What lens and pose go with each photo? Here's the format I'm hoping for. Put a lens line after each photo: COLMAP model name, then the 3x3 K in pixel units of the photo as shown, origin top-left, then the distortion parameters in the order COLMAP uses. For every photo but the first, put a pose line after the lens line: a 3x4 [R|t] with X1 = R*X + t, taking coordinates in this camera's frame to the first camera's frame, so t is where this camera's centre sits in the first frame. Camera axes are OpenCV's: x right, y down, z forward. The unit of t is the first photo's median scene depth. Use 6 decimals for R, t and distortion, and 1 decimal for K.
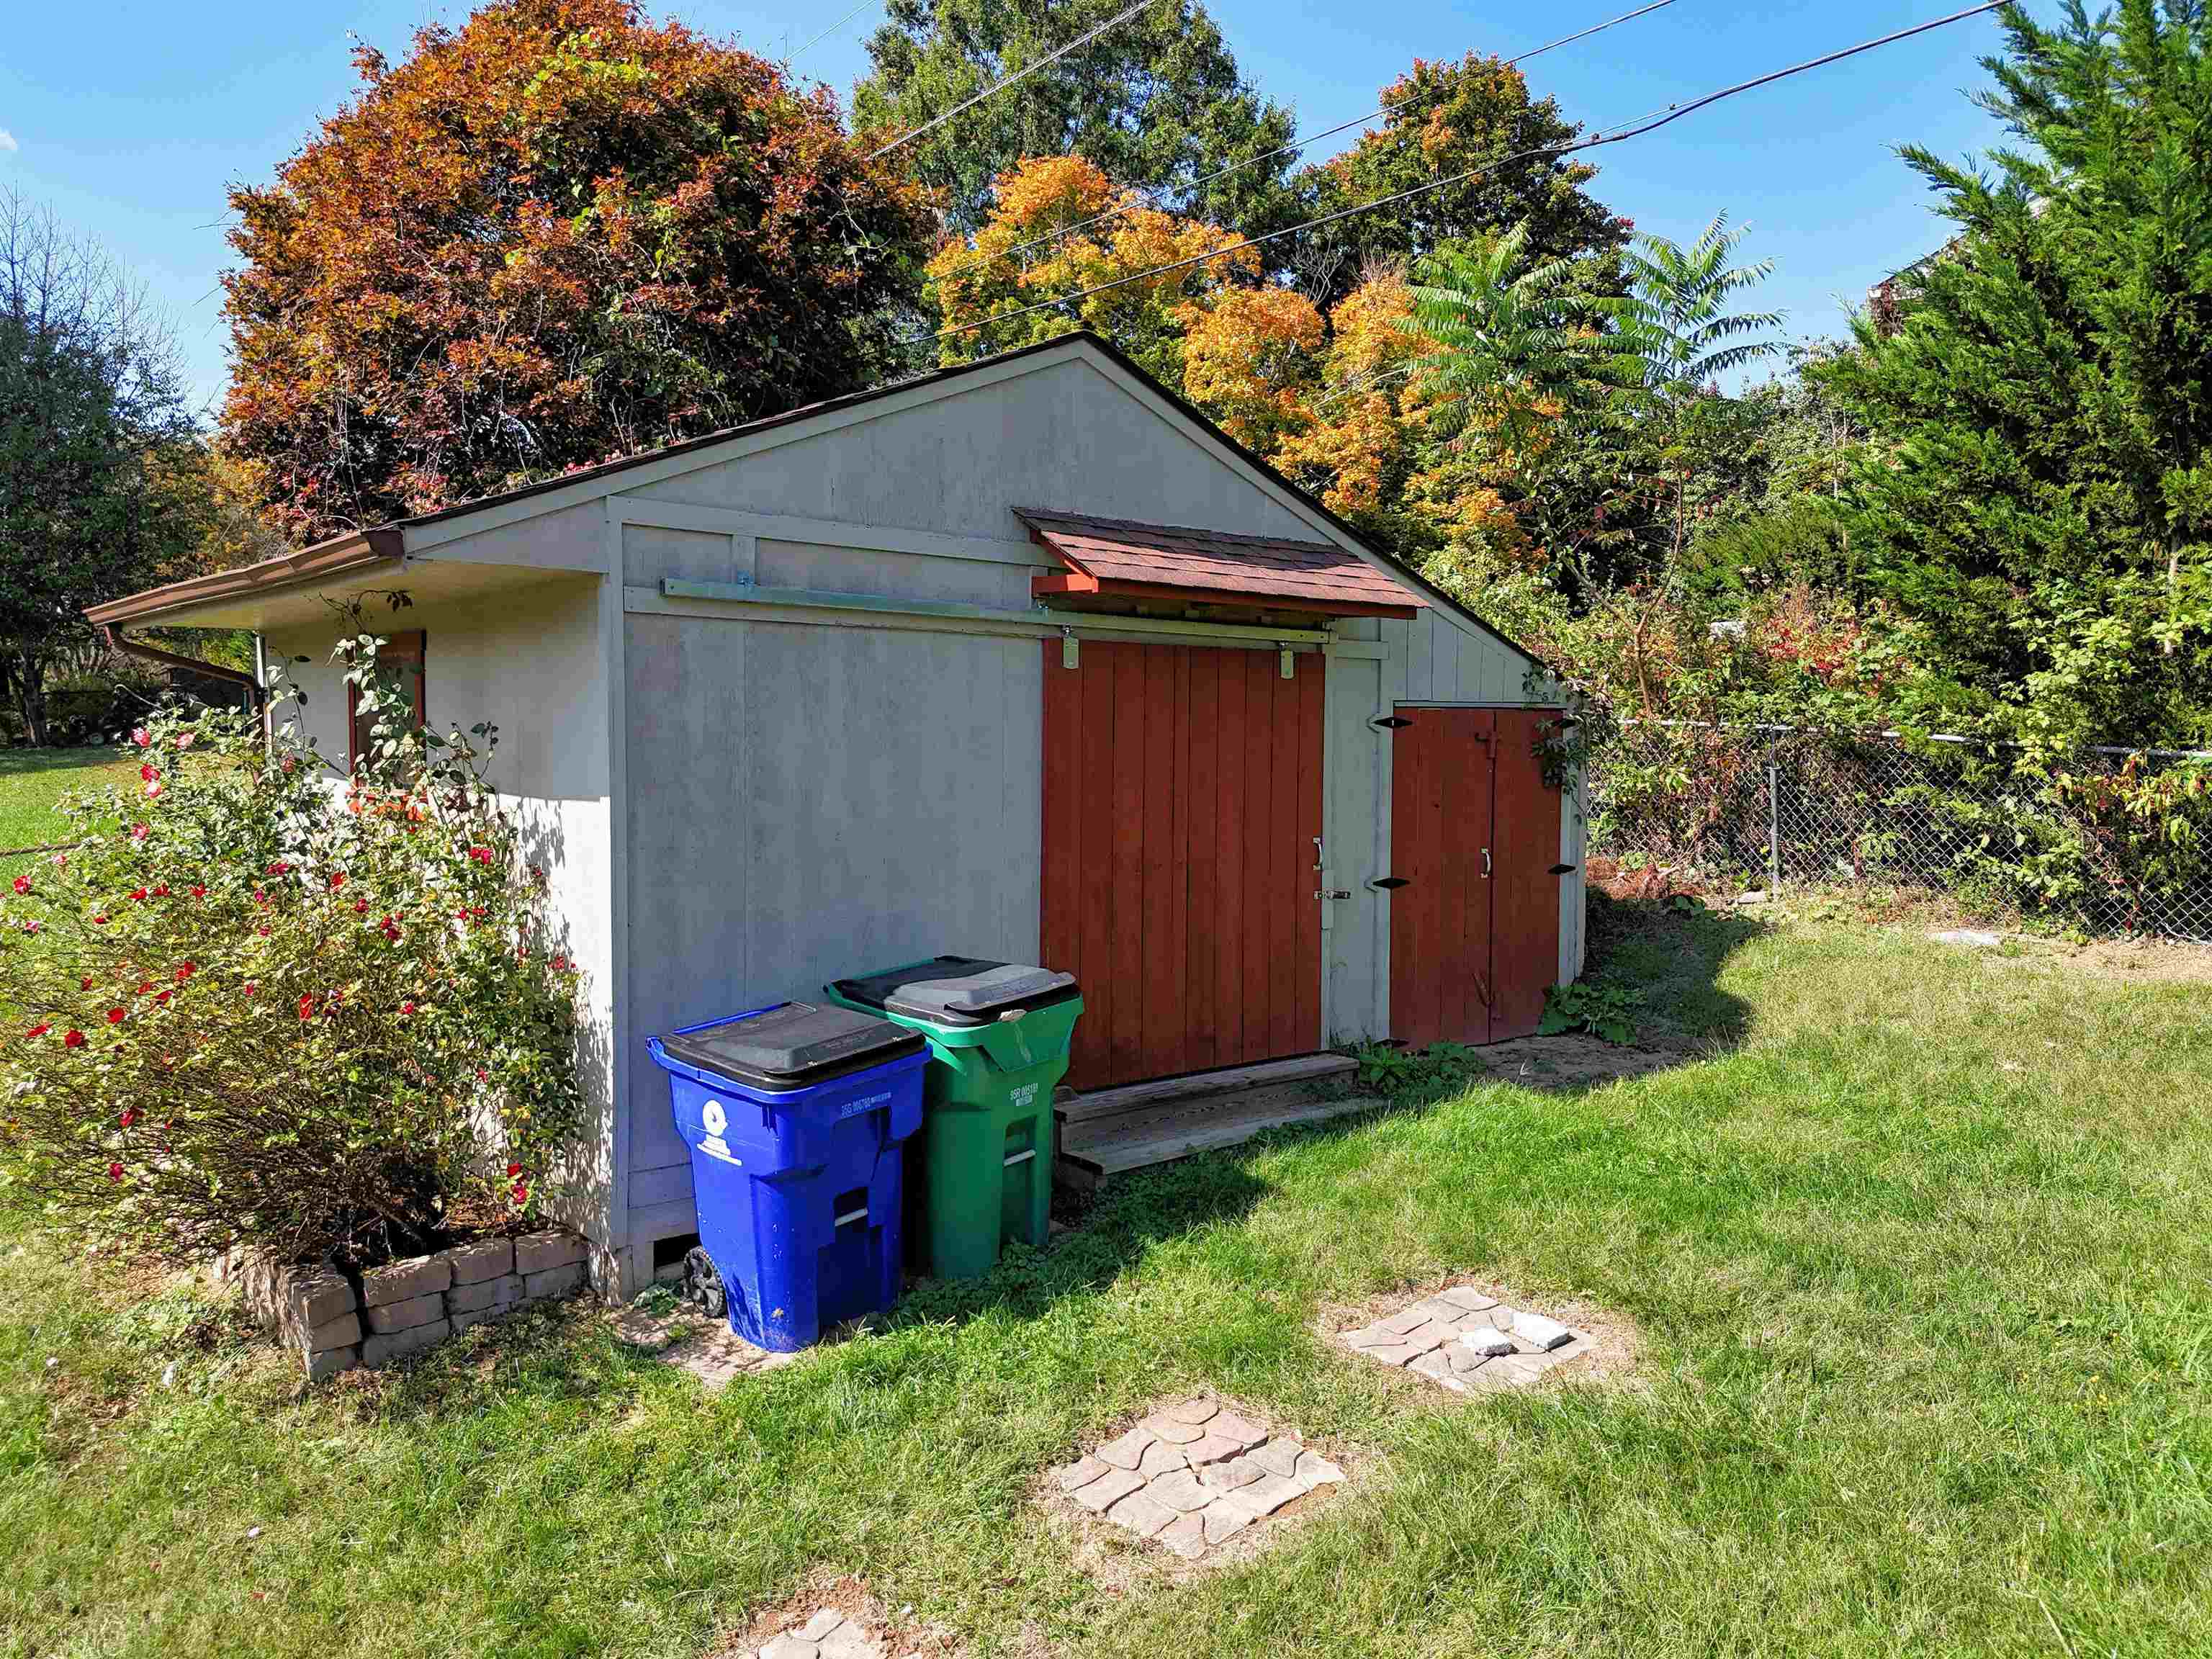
lens RADIAL K [[1641.5, 0, 1107.1], [0, 1641.5, 832.7], [0, 0, 1]] dist [0.069972, -0.071677]
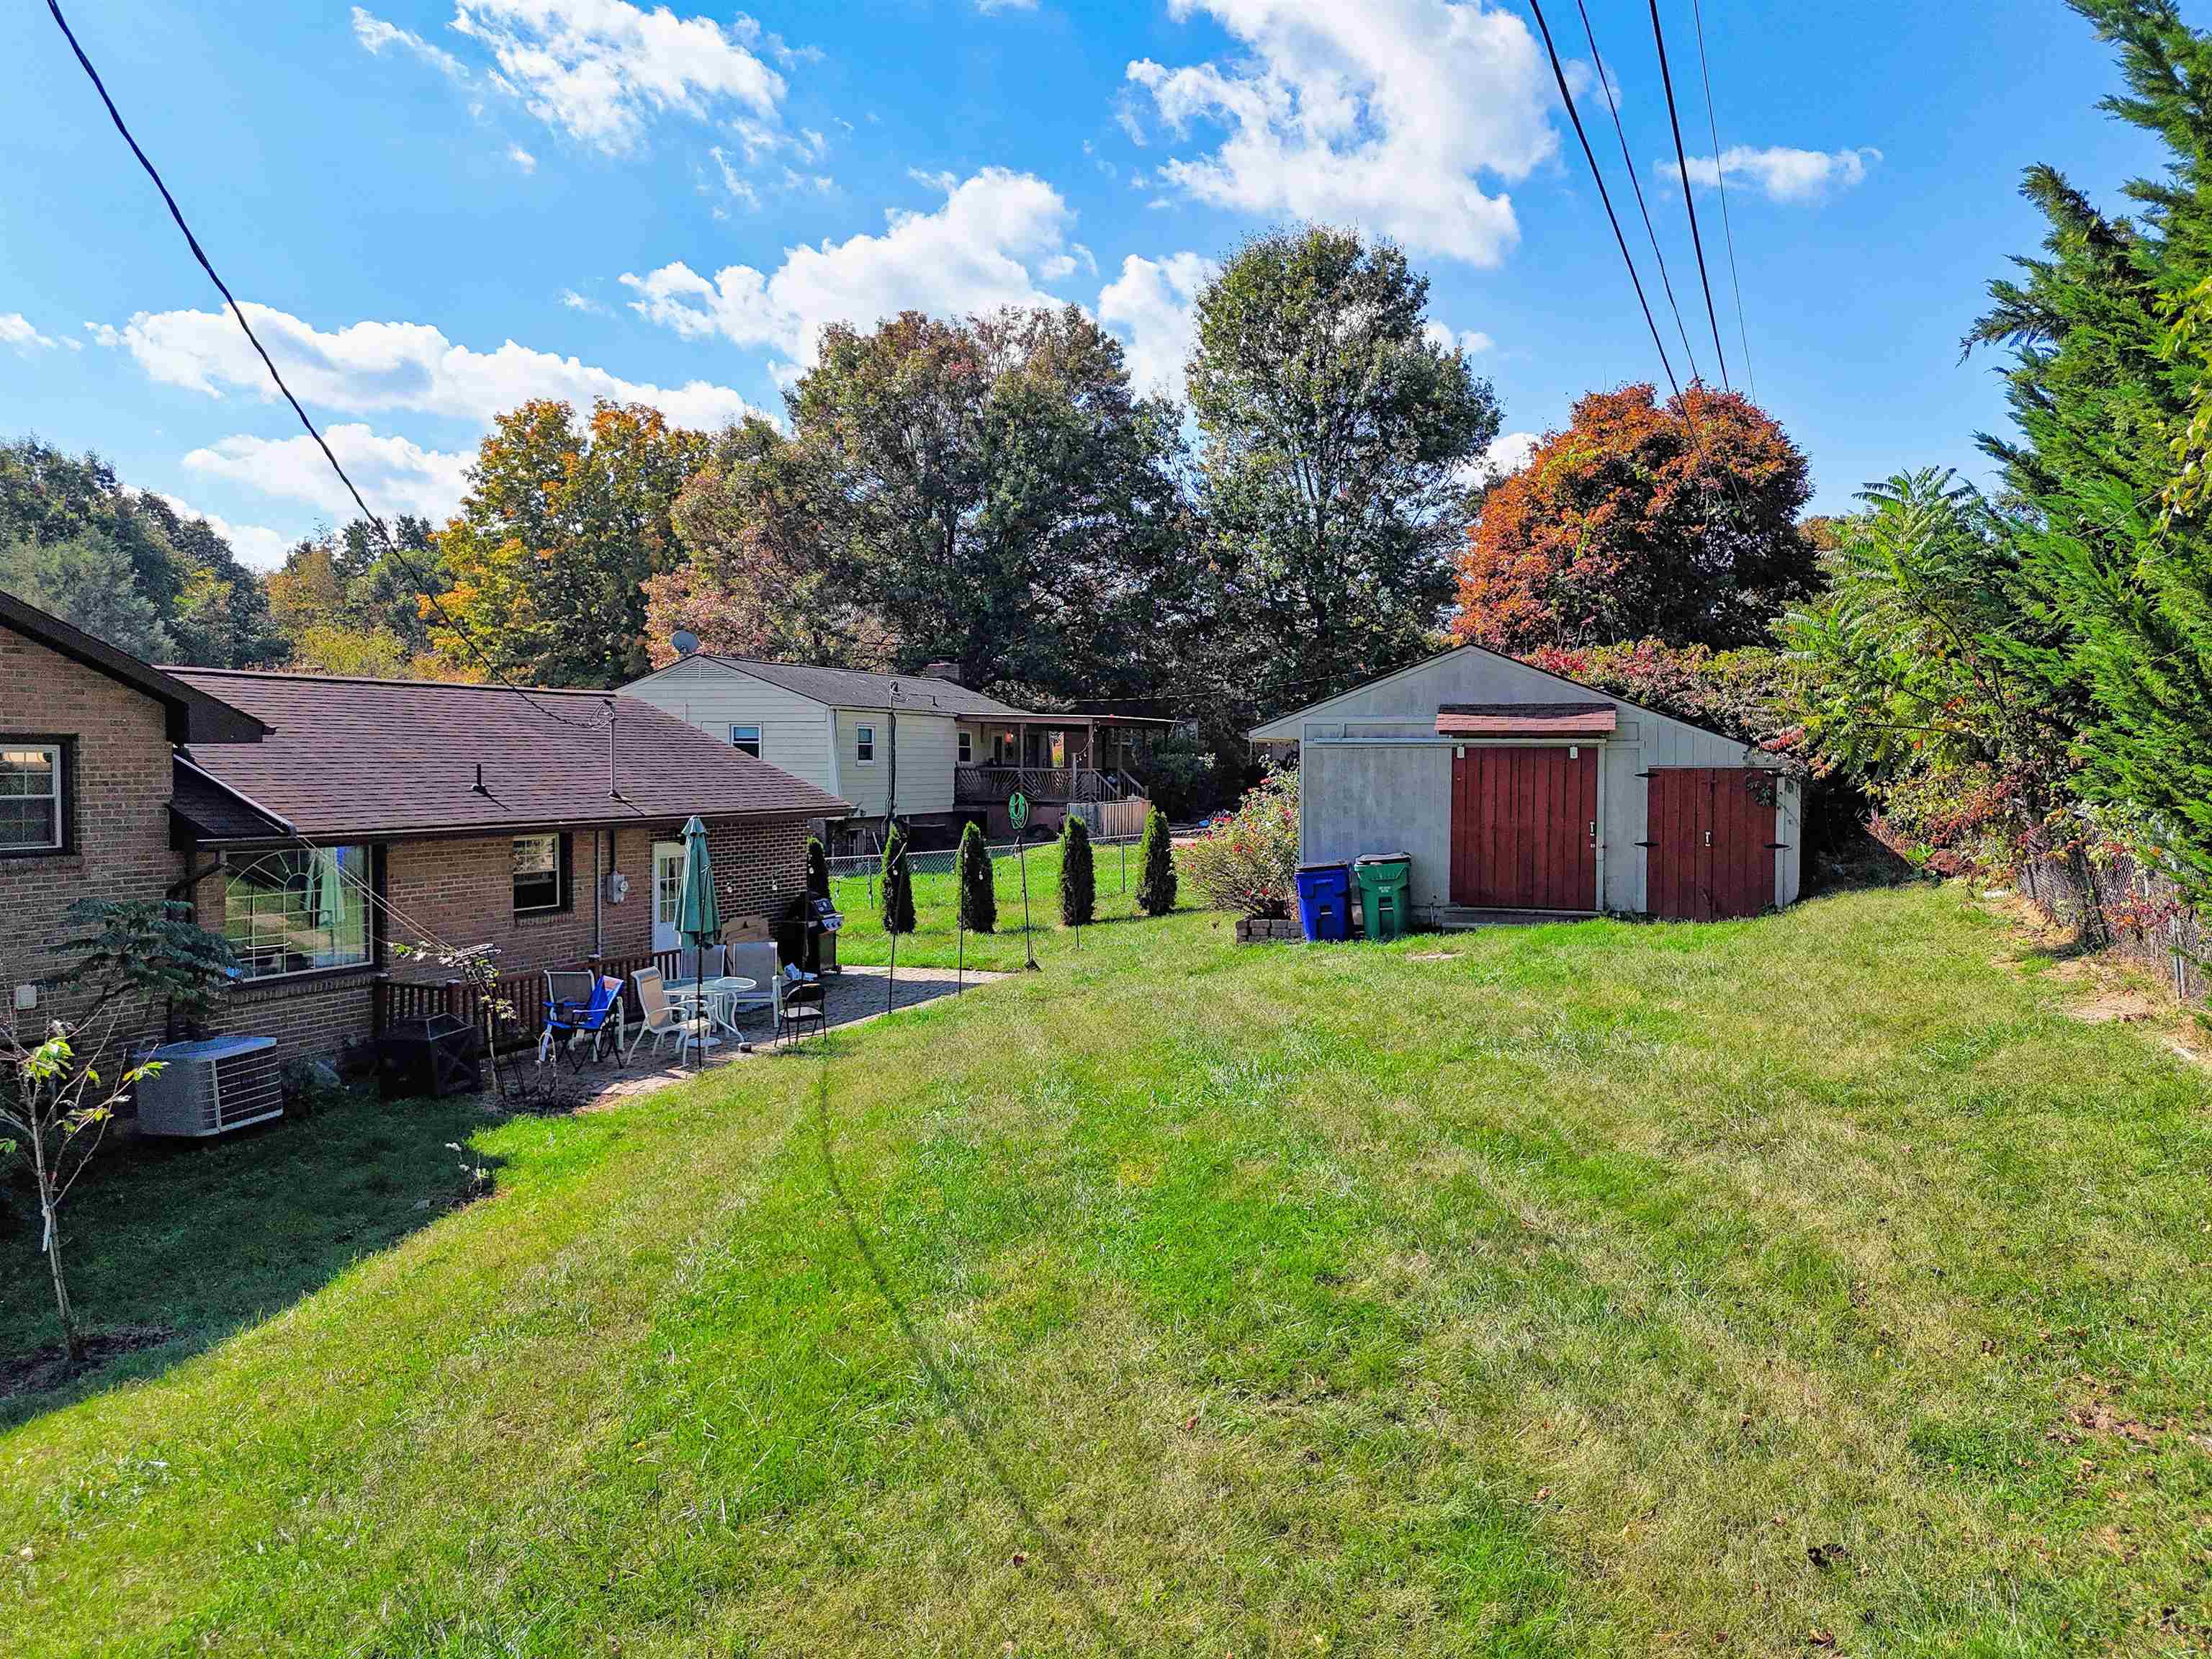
lens RADIAL K [[1641.5, 0, 1117.5], [0, 1641.5, 838.6], [0, 0, 1]] dist [0.069972, -0.071677]
pose [[0.537651, 0.041624, -0.842139, 1.838716], [-0.049841, 0.998603, 0.017538, 0.019699], [0.841693, 0.032544, 0.538975, -0.937239]]
